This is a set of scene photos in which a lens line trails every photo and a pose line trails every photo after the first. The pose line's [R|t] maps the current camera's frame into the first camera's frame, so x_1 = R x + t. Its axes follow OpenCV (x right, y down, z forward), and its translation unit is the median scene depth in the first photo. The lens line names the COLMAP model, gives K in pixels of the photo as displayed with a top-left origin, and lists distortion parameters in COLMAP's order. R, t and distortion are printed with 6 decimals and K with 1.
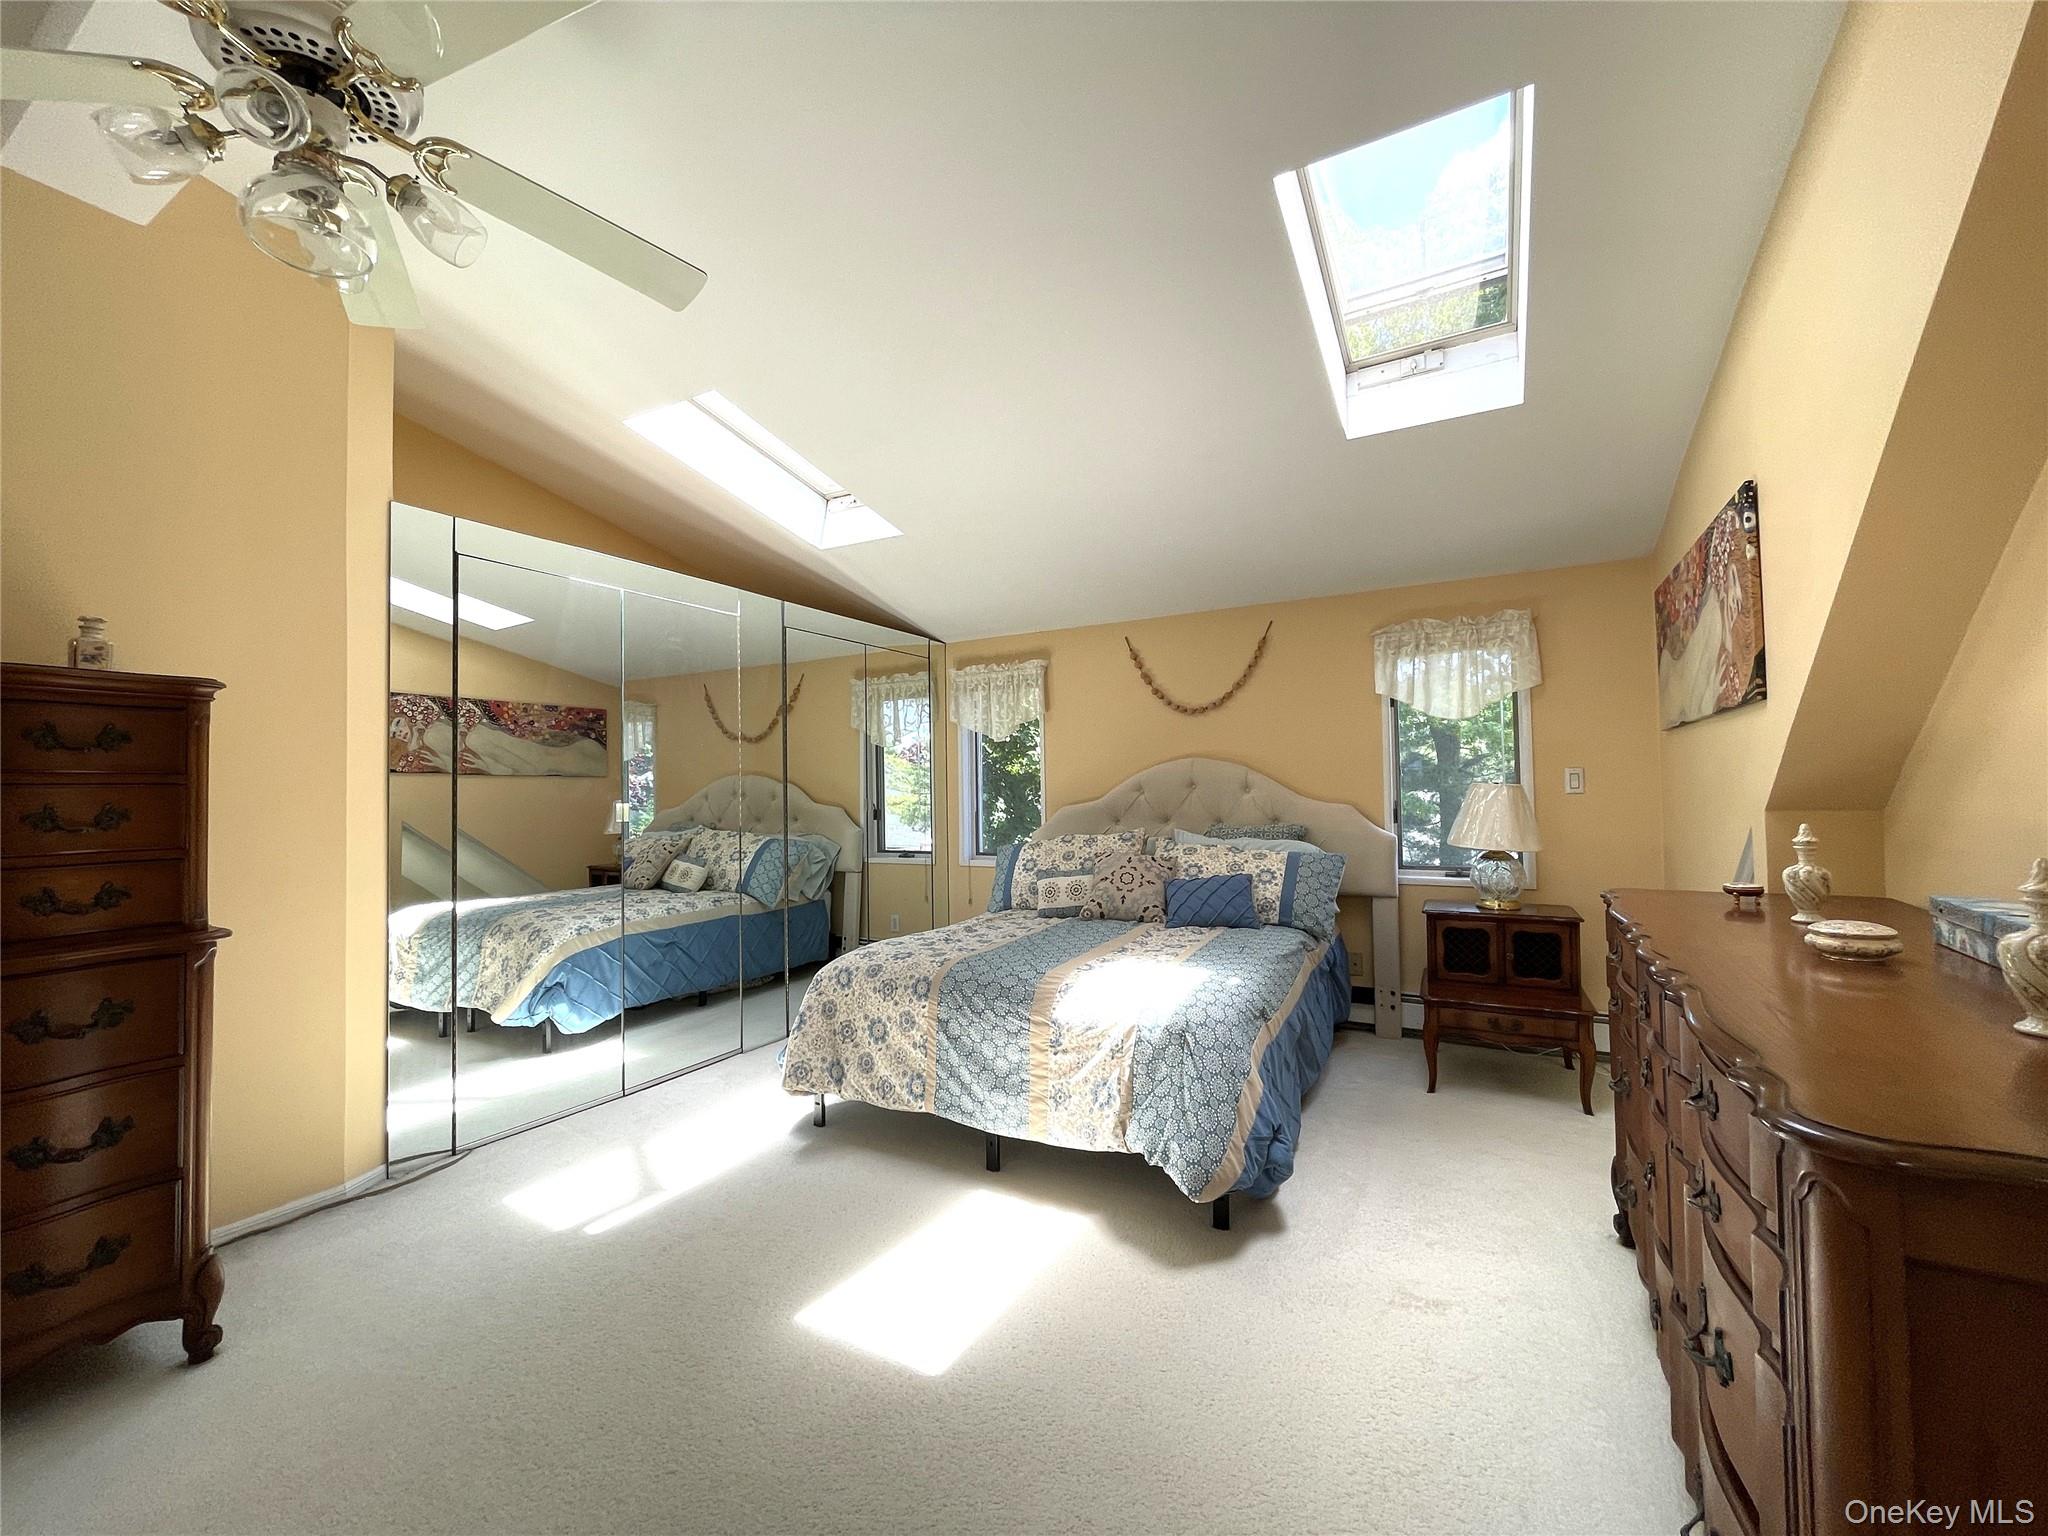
lens RADIAL K [[825.4, 0, 1025.2], [0, 825.4, 763.1], [0, 0, 1]] dist [-0.004995, 0.000654]
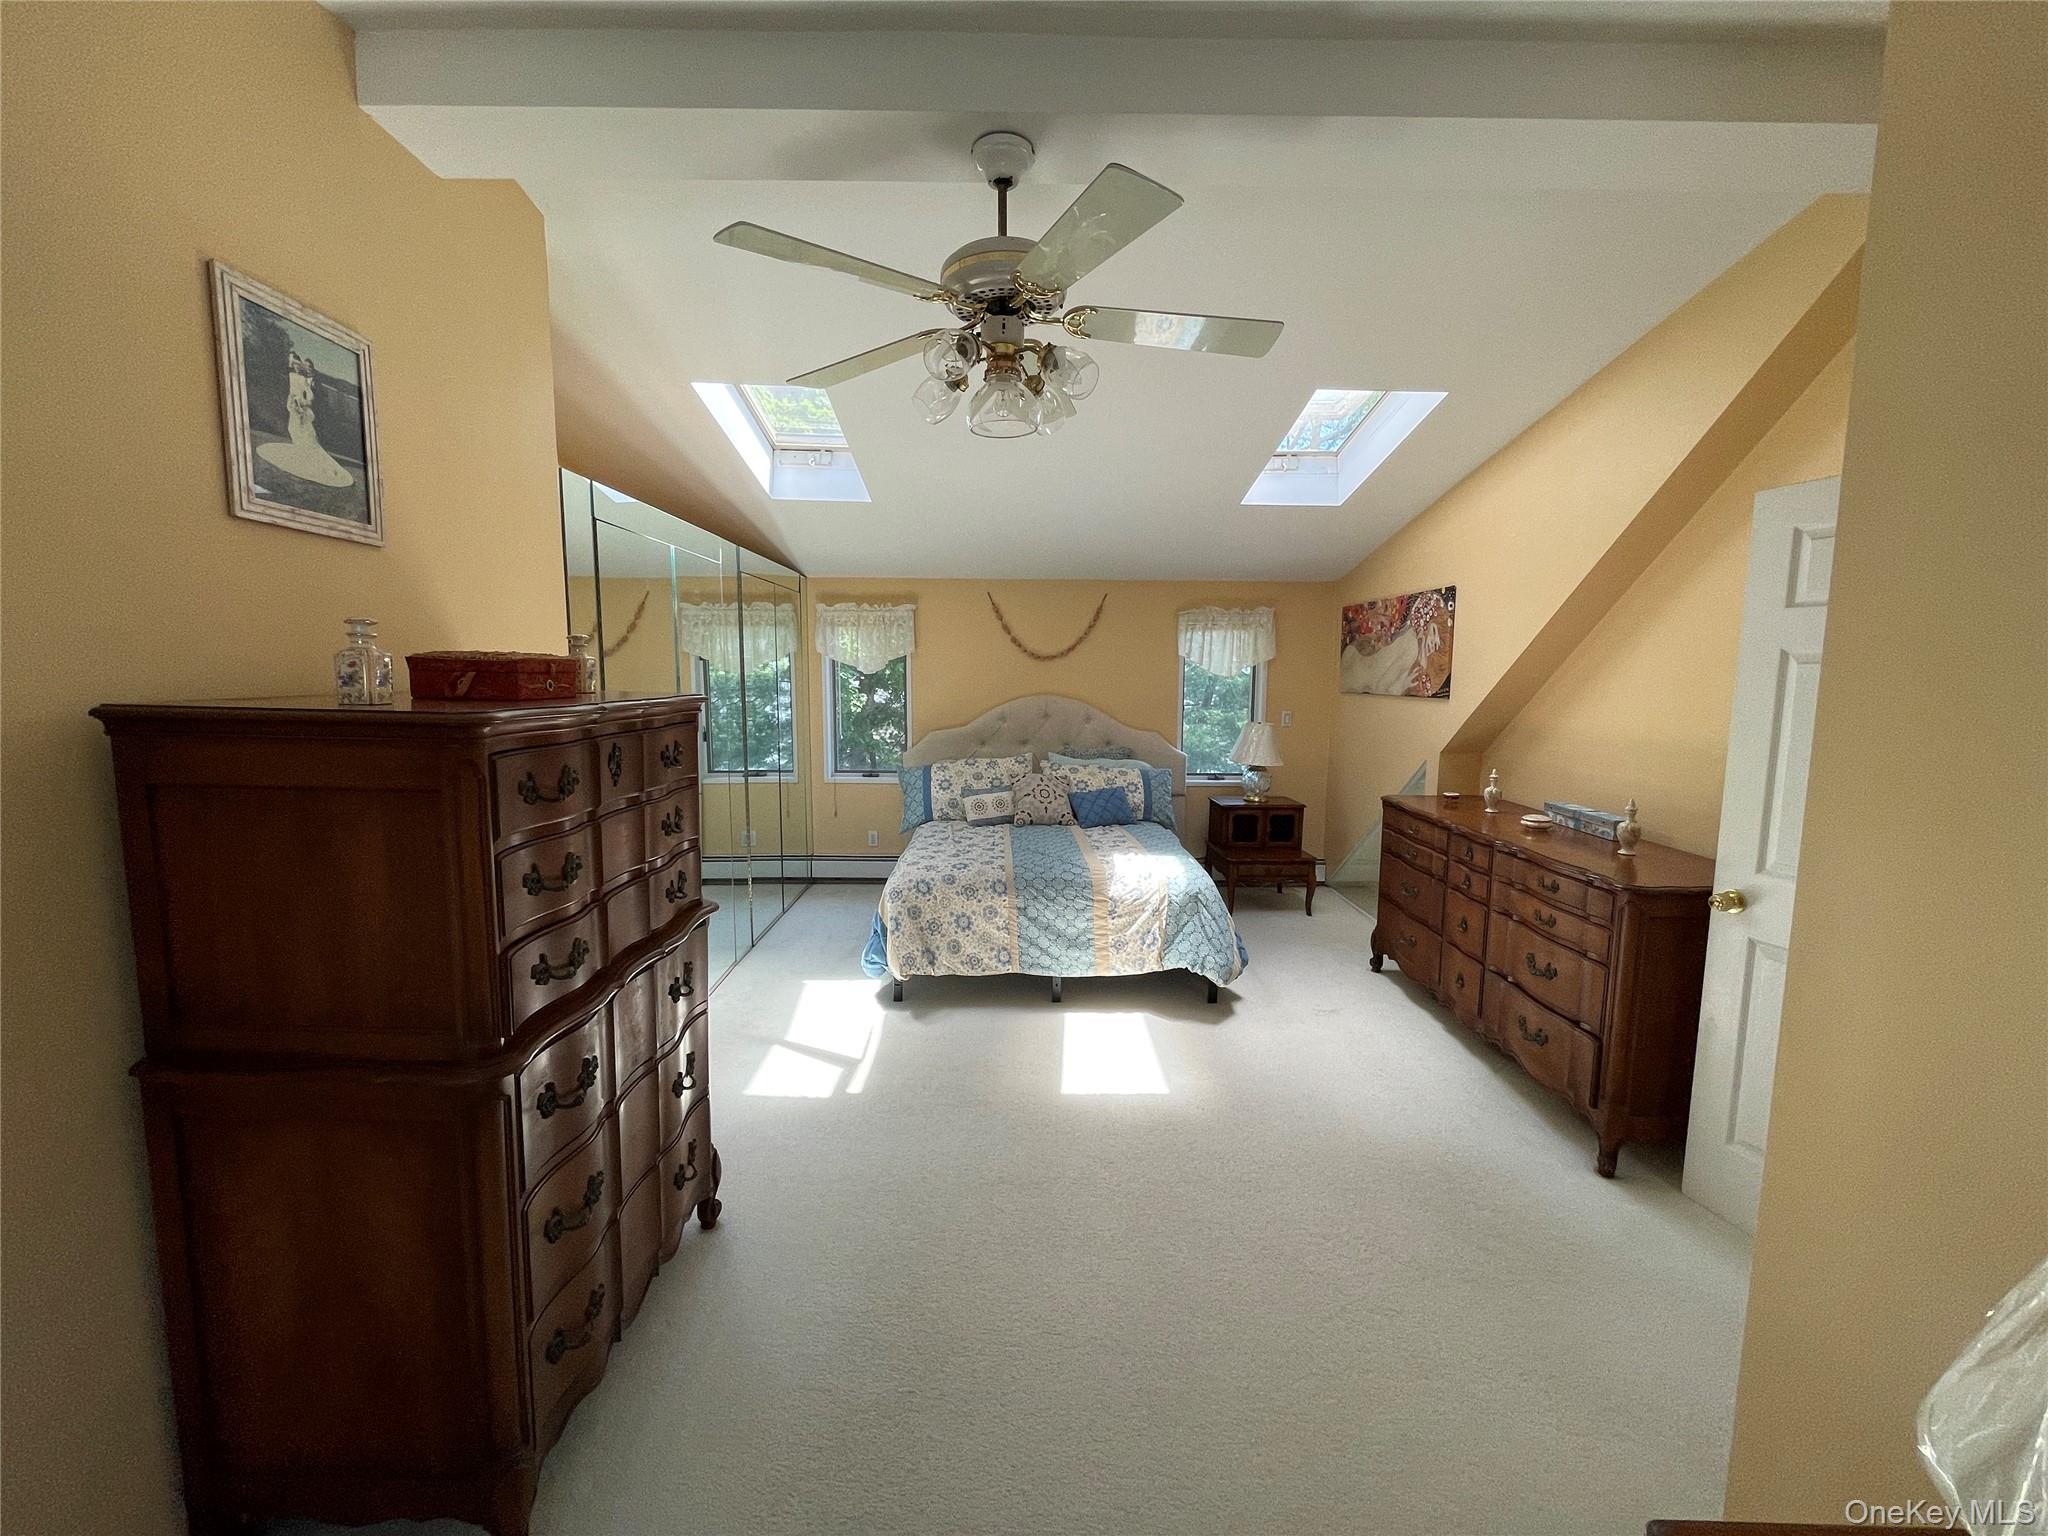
lens RADIAL K [[825.4, 0, 1020.1], [0, 825.4, 767.1], [0, 0, 1]] dist [-0.004995, 0.000654]
pose [[0.862844, -0.037560, 0.504073, -0.756156], [-0.038011, 0.989590, 0.138802, -0.113461], [-0.504039, -0.138925, 0.852434, -0.152472]]
